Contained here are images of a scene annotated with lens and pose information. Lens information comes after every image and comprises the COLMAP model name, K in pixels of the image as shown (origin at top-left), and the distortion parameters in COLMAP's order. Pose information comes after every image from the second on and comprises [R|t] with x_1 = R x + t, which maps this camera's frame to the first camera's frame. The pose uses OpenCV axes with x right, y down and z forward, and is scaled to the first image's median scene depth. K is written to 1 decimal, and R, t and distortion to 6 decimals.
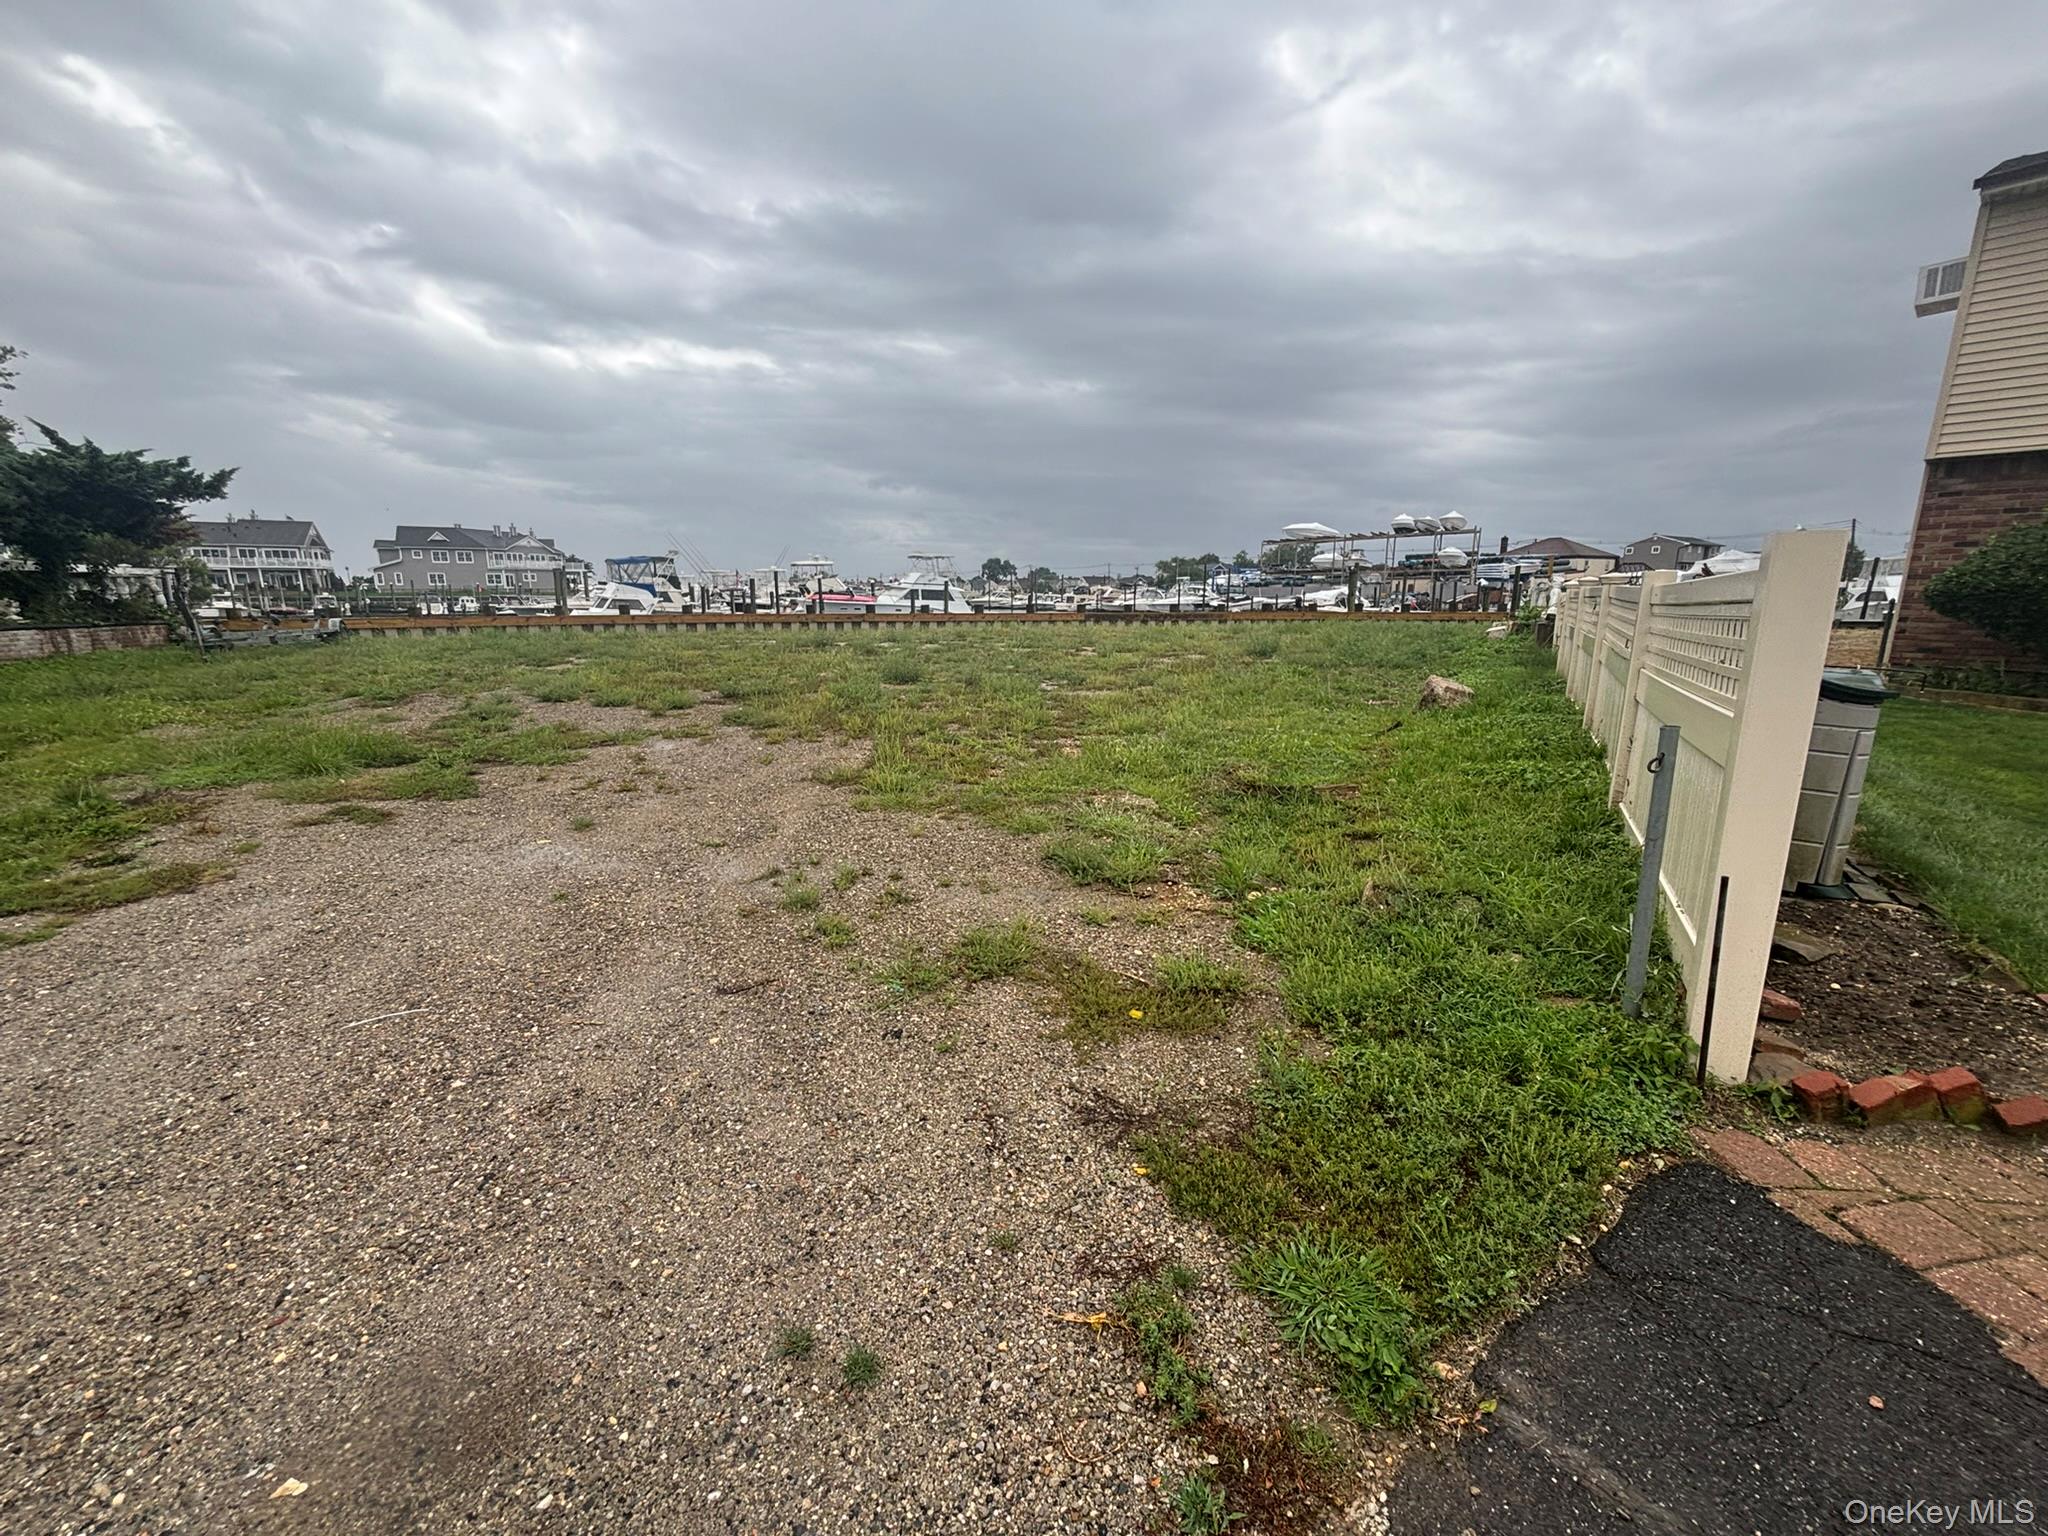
lens RADIAL K [[825.3, 0, 1027.5], [0, 825.3, 779.9], [0, 0, 1]] dist [-0.000119, 0.000101]
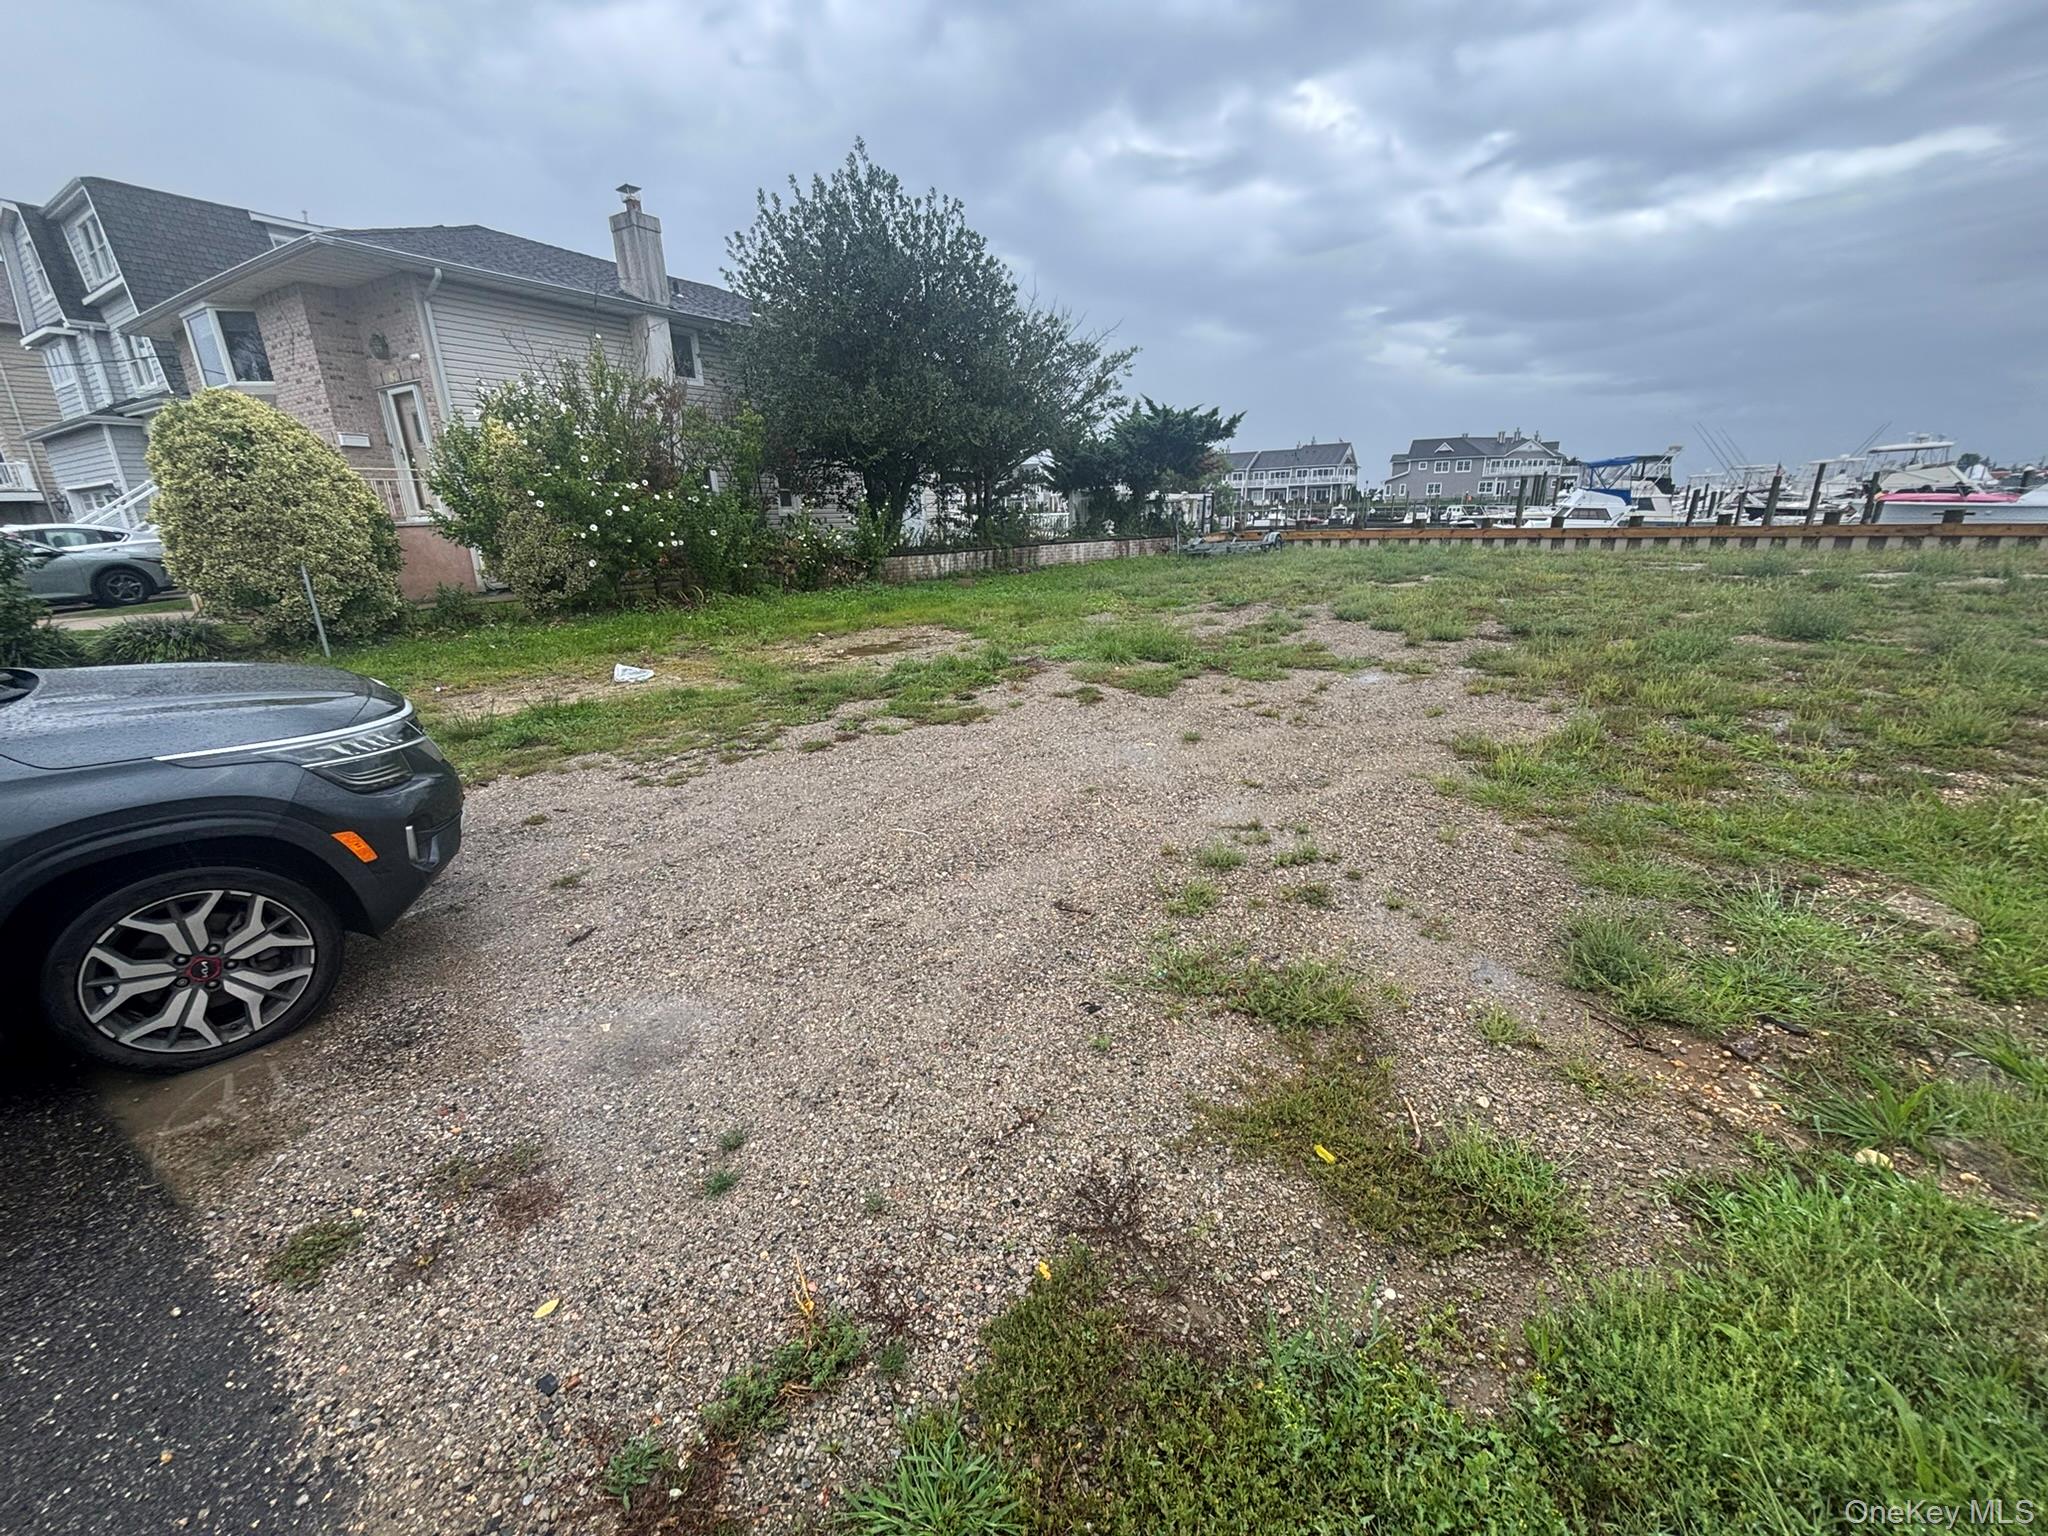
lens RADIAL K [[825.3, 0, 1027.5], [0, 825.3, 779.9], [0, 0, 1]] dist [-0.000119, 0.000101]
pose [[0.487805, 0.258380, -0.833838, 0.032062], [-0.169063, 0.965071, 0.200140, -0.008077], [0.856425, 0.043342, 0.514449, 0.024127]]
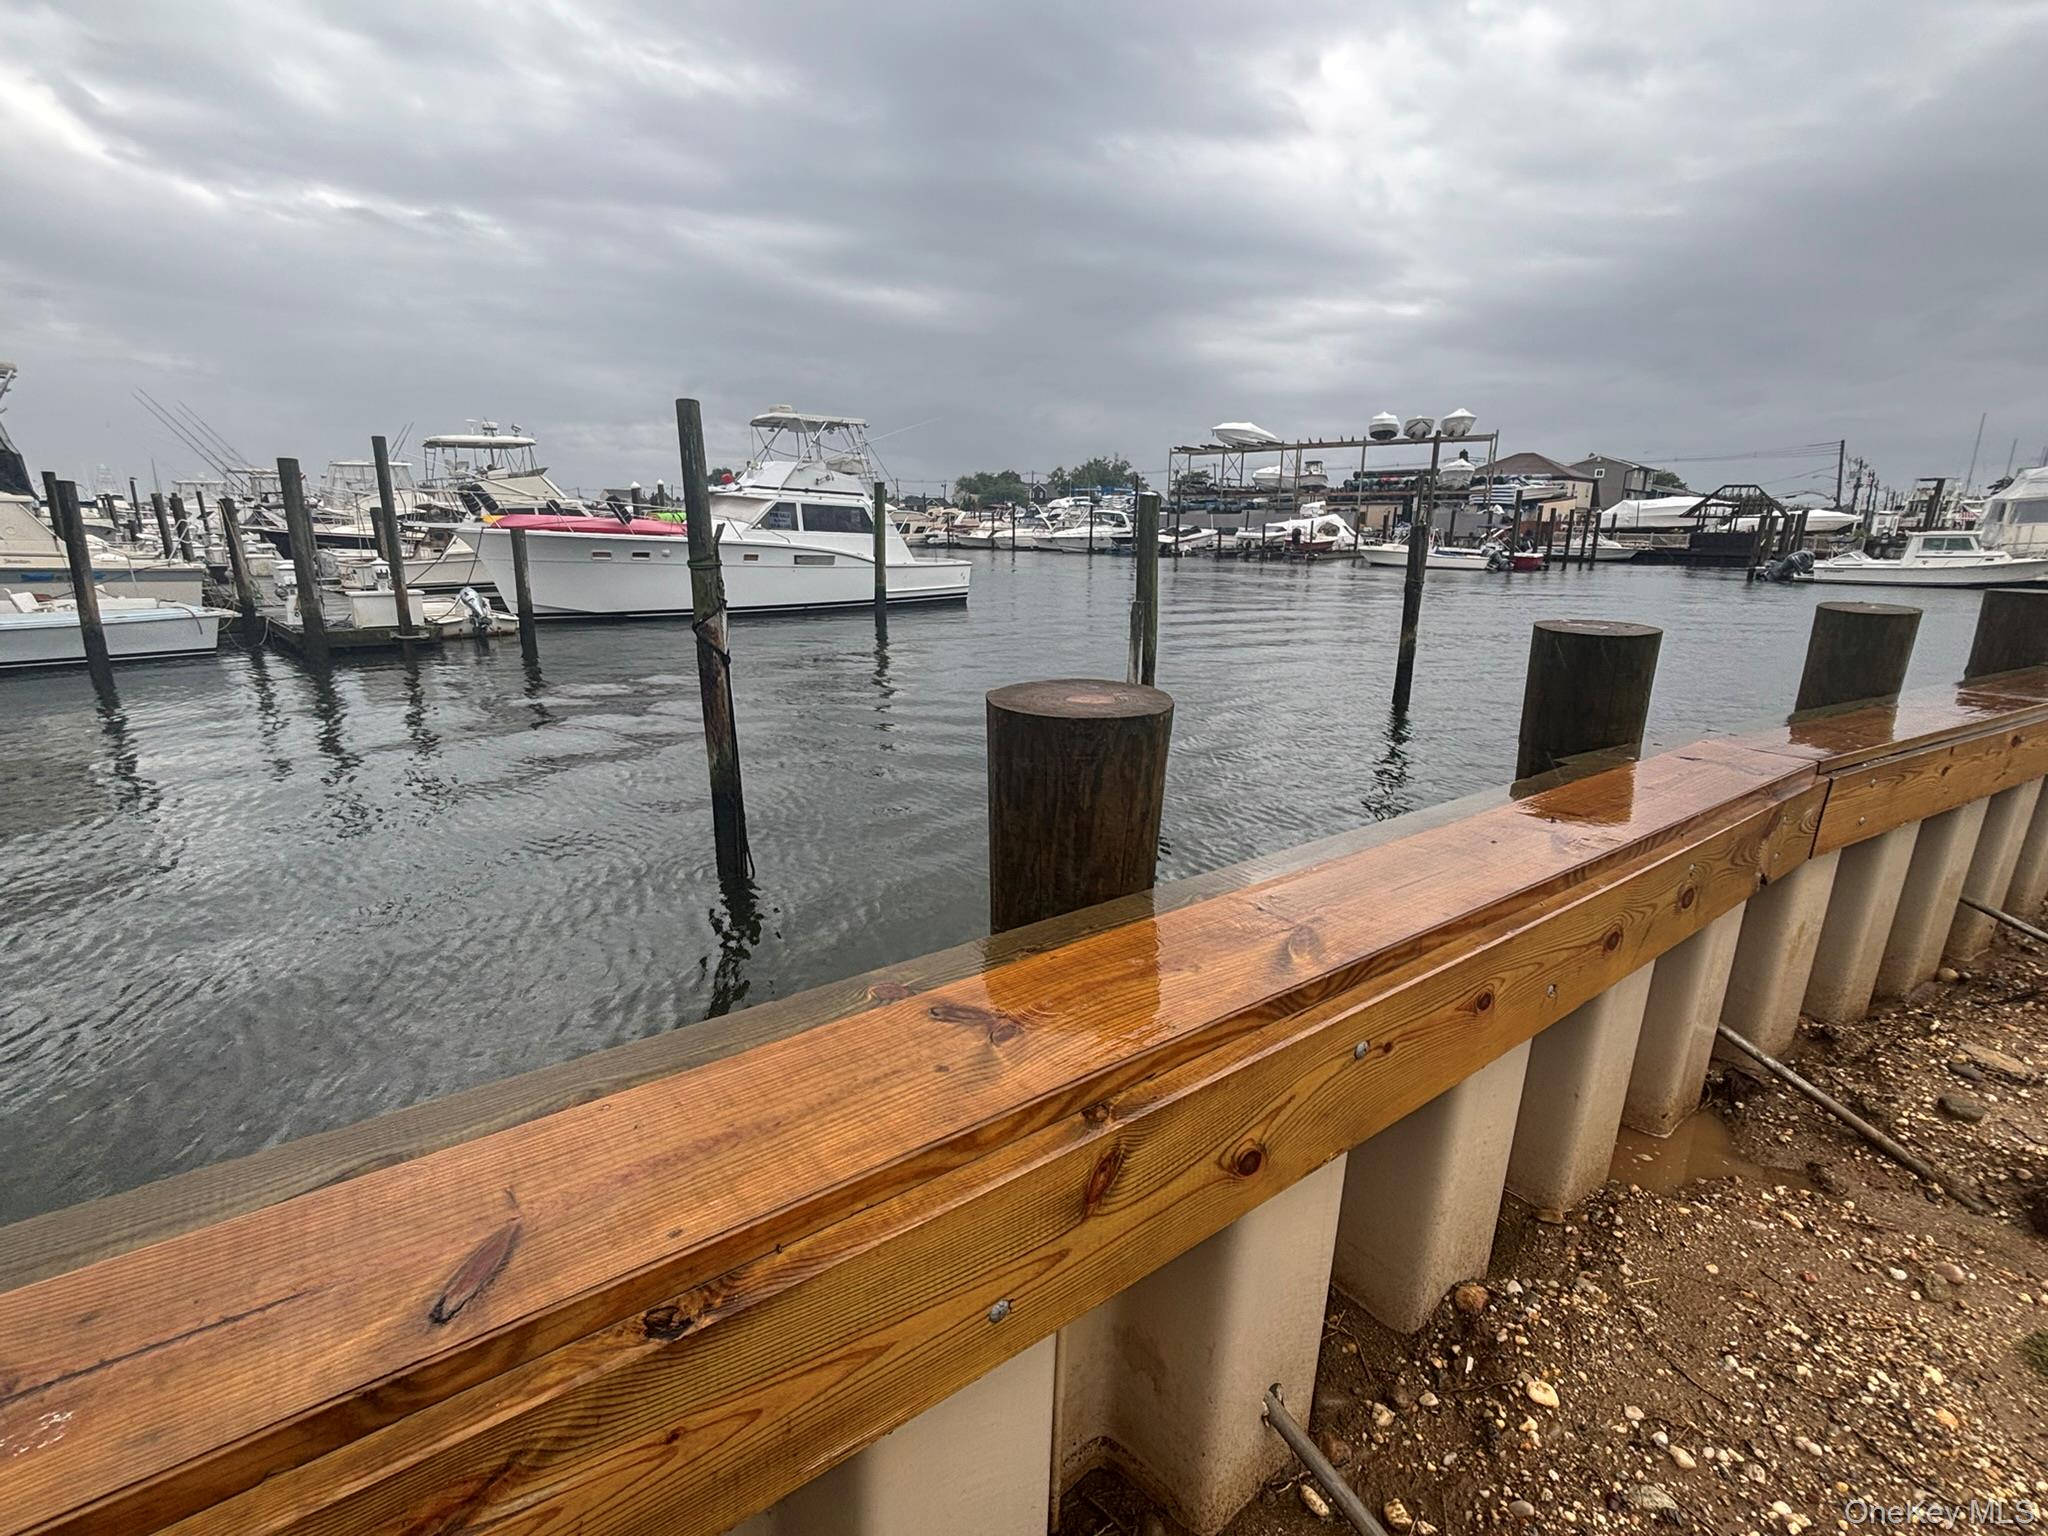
lens RADIAL K [[933.0, 0, 1016.2], [0, 933.0, 777.2], [0, 0, 1]] dist [0.020920, 0.000540]
pose [[0.957777, -0.066105, 0.279811, -0.168835], [0.053765, 0.997222, 0.051559, -0.120145], [-0.282442, -0.034338, 0.958670, 0.546746]]
